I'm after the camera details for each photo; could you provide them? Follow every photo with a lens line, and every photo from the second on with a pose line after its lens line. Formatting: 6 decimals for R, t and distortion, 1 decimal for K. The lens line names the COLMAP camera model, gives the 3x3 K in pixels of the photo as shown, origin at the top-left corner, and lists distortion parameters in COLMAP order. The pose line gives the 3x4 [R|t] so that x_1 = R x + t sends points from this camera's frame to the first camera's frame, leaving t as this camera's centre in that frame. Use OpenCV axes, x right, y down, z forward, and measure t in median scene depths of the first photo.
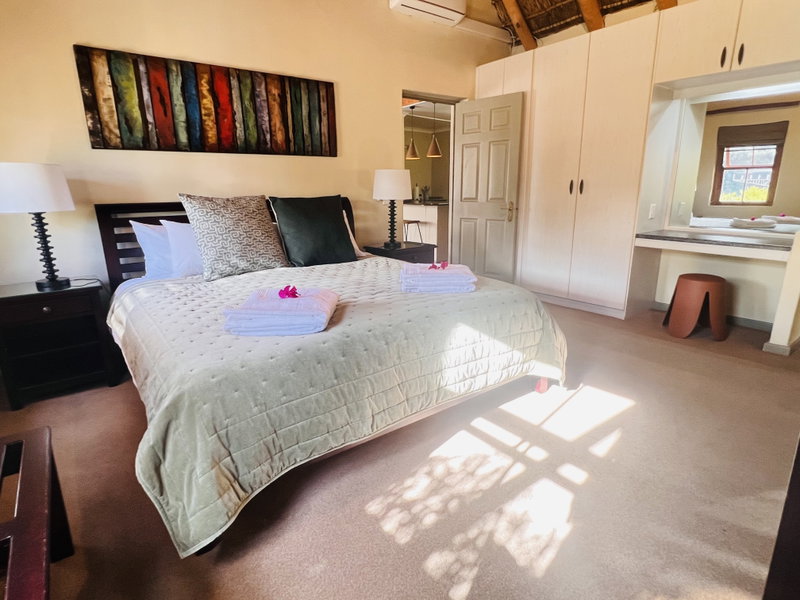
lens RADIAL K [[421.7, 0, 400.0], [0, 421.7, 300.0], [0, 0, 1]] dist [0.002309, -0.001192]
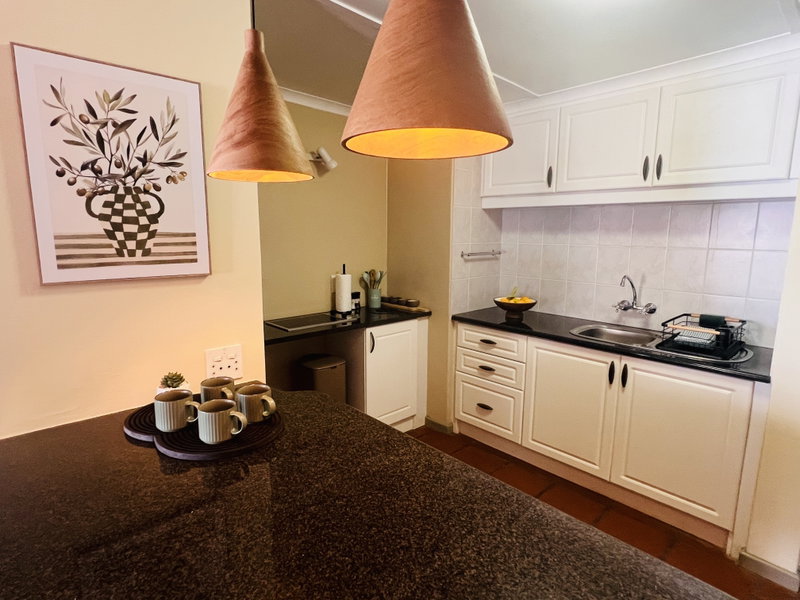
lens RADIAL K [[421.7, 0, 400.0], [0, 421.7, 300.0], [0, 0, 1]] dist [0.002309, -0.001192]
pose [[0.993523, 0.002079, 0.113612, 0.140030], [0.008547, 0.995633, -0.092963, -0.662591], [-0.113309, 0.093332, 0.989166, 2.035261]]
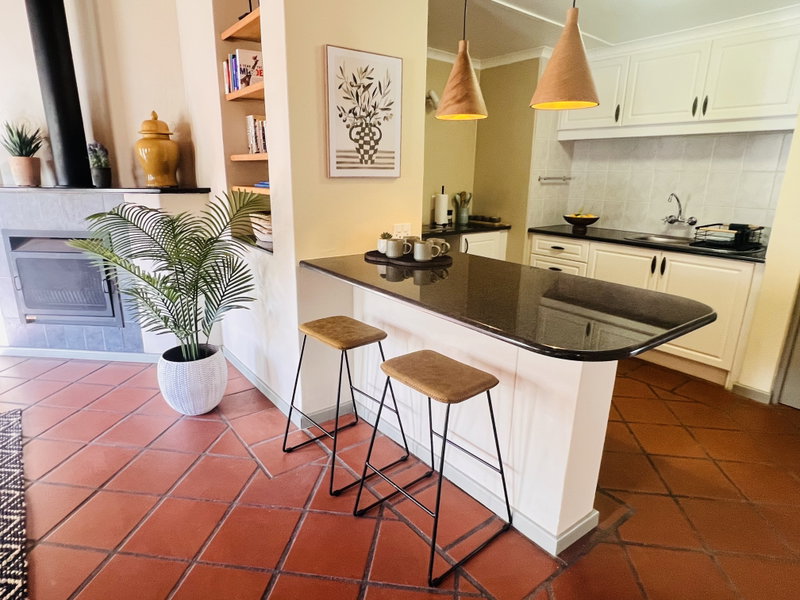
lens RADIAL K [[452.5, 0, 400.0], [0, 452.5, 300.0], [0, 0, 1]] dist [0.000787, -0.000995]
pose [[0.999500, 0.020133, 0.024365, -0.038058], [-0.020642, 0.999570, 0.020806, -0.521963], [-0.023936, -0.021299, 0.999487, 1.665724]]
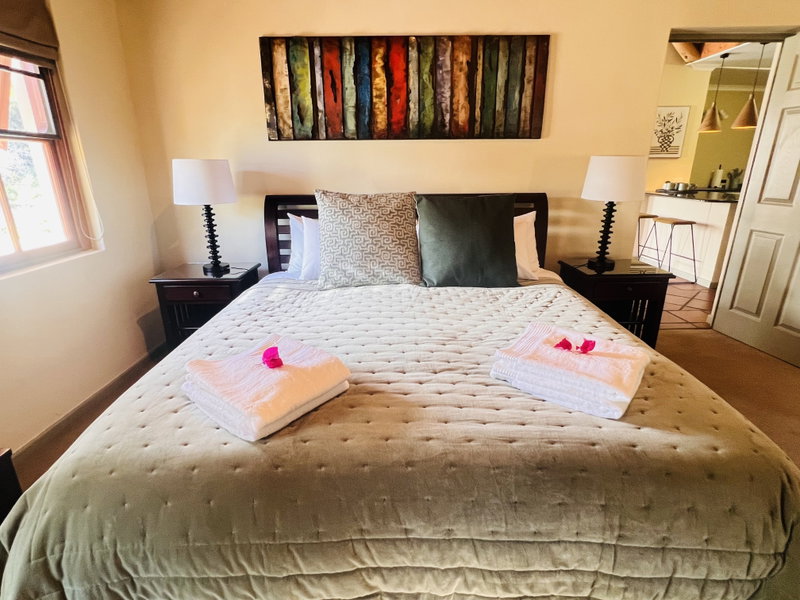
lens RADIAL K [[421.7, 0, 400.0], [0, 421.7, 300.0], [0, 0, 1]] dist [0.002309, -0.001192]
pose [[0.802497, 0.190318, -0.565489, 0.158417], [-0.158664, 0.981708, 0.105236, -0.121539], [0.575174, 0.005272, 0.818014, 0.307925]]
